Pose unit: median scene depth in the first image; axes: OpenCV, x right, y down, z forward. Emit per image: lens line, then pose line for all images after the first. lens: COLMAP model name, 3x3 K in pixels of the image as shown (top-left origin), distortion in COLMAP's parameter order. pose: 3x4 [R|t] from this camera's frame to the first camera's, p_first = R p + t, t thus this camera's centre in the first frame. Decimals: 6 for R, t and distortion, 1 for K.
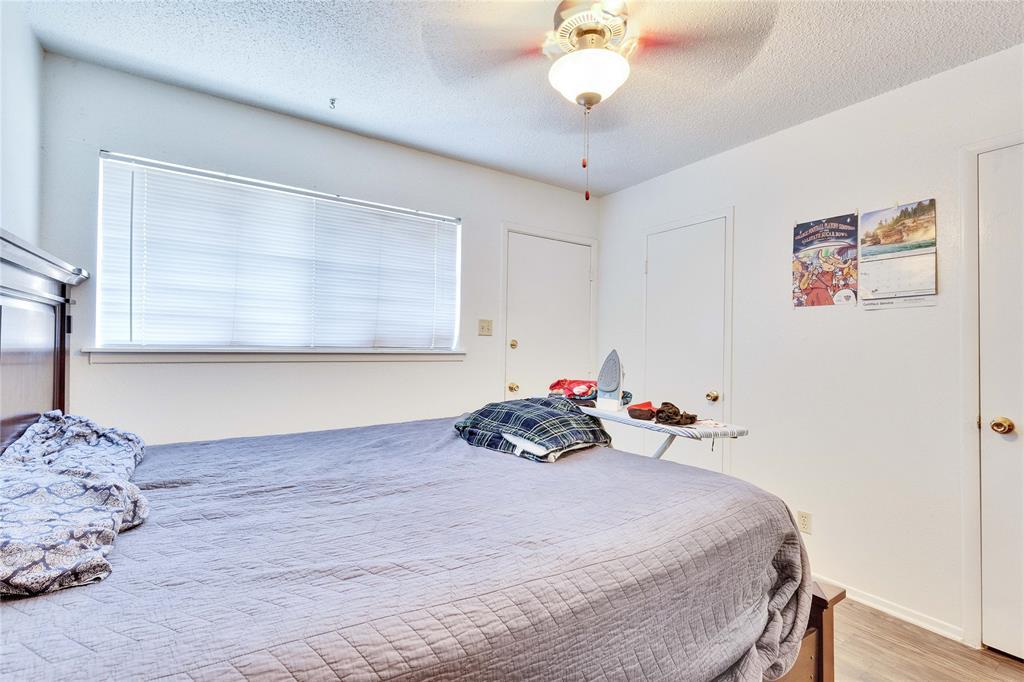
lens RADIAL K [[457.4, 0, 512.0], [0, 457.4, 341.0], [0, 0, 1]] dist [0.001608, -0.000112]
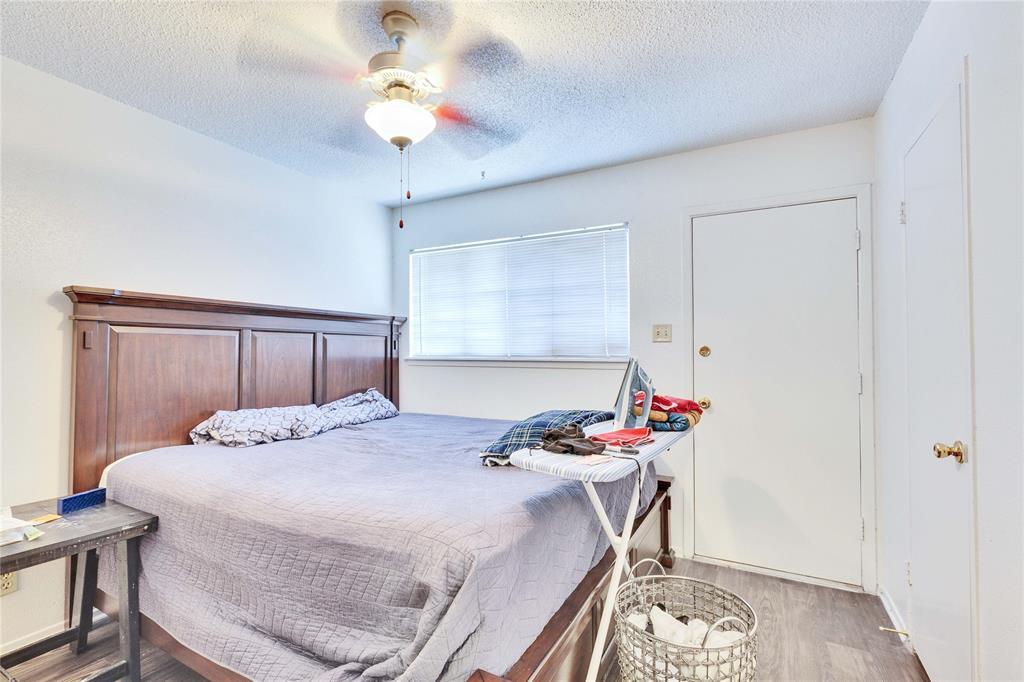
lens RADIAL K [[457.4, 0, 512.0], [0, 457.4, 341.0], [0, 0, 1]] dist [0.001608, -0.000112]
pose [[0.474397, -0.034720, -0.879626, 0.743893], [0.017013, 0.999397, -0.030272, 0.010008], [0.880147, -0.000605, 0.474702, 0.396849]]
